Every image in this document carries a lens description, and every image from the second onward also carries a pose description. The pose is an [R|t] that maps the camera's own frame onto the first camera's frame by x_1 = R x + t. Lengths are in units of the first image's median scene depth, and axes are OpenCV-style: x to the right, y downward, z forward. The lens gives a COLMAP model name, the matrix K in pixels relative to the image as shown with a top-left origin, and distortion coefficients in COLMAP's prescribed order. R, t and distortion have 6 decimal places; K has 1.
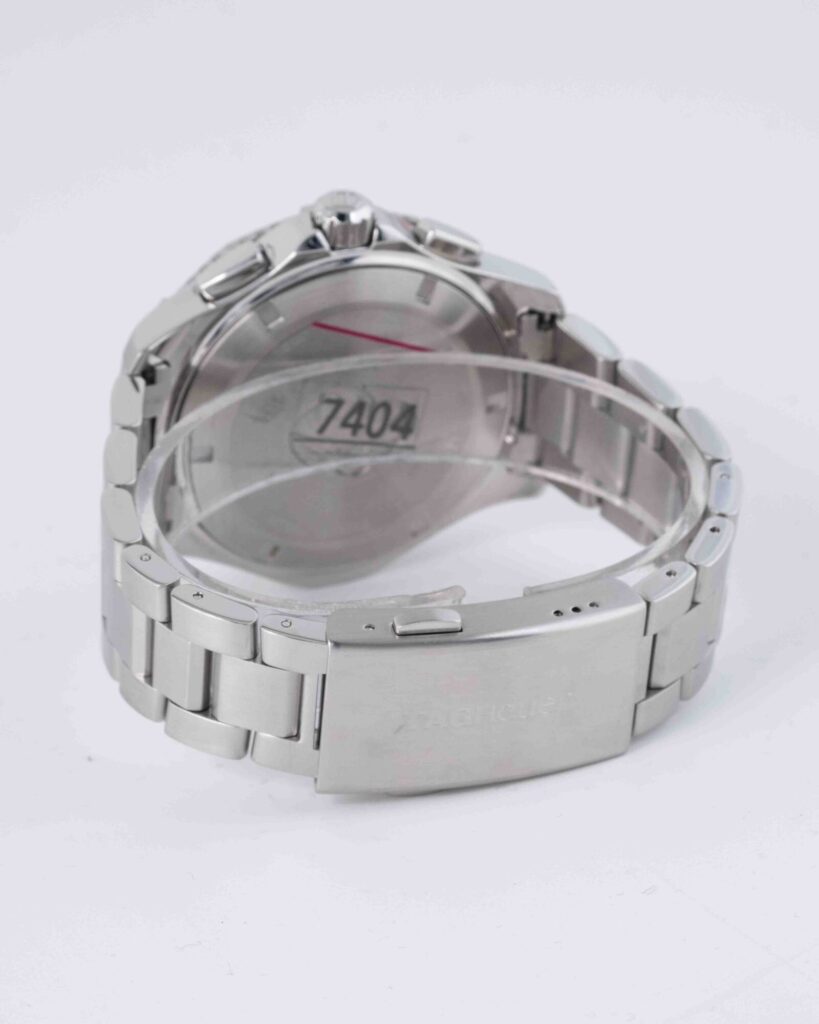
lens RADIAL K [[4996.0, 0, 415.4], [0, 4996.0, 511.4], [0, 0, 1]] dist [0.063829, 0.000000]
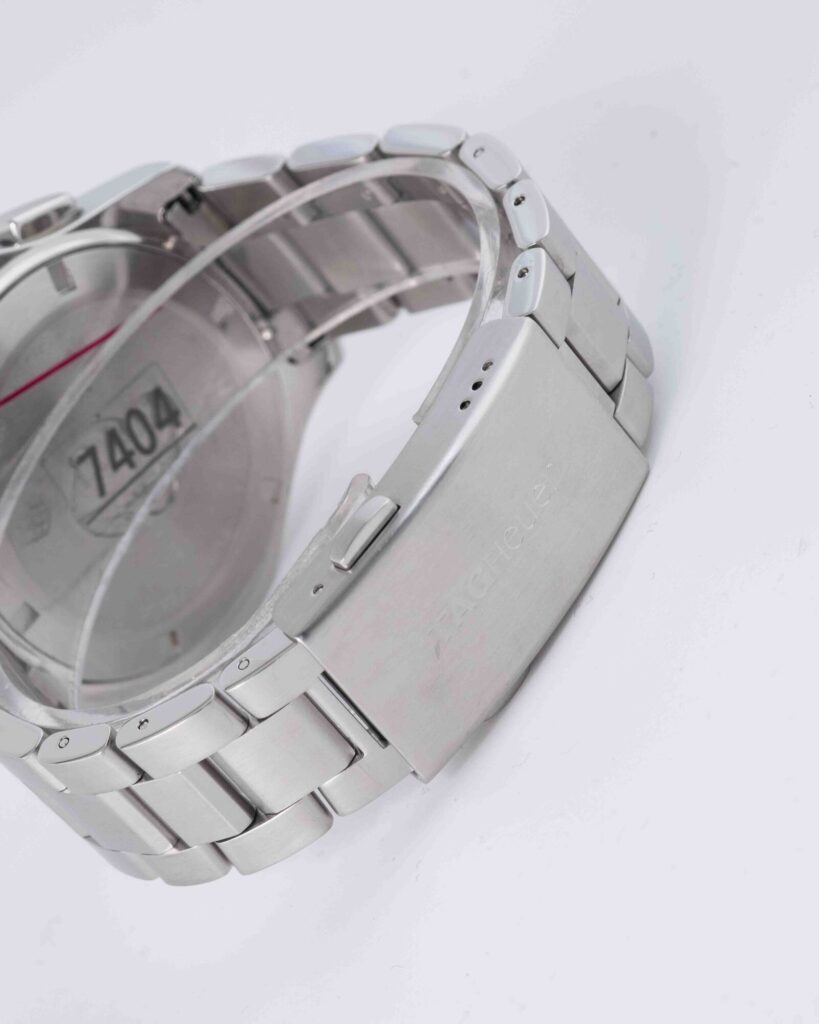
lens RADIAL K [[4996.0, 0, 407.3], [0, 4996.0, 518.1], [0, 0, 1]] dist [0.063829, 0.000000]
pose [[0.673384, -0.738430, 0.035704, -0.017962], [0.738917, 0.673796, -0.000668, 0.024478], [-0.023564, 0.026833, 0.999362, 0.190880]]
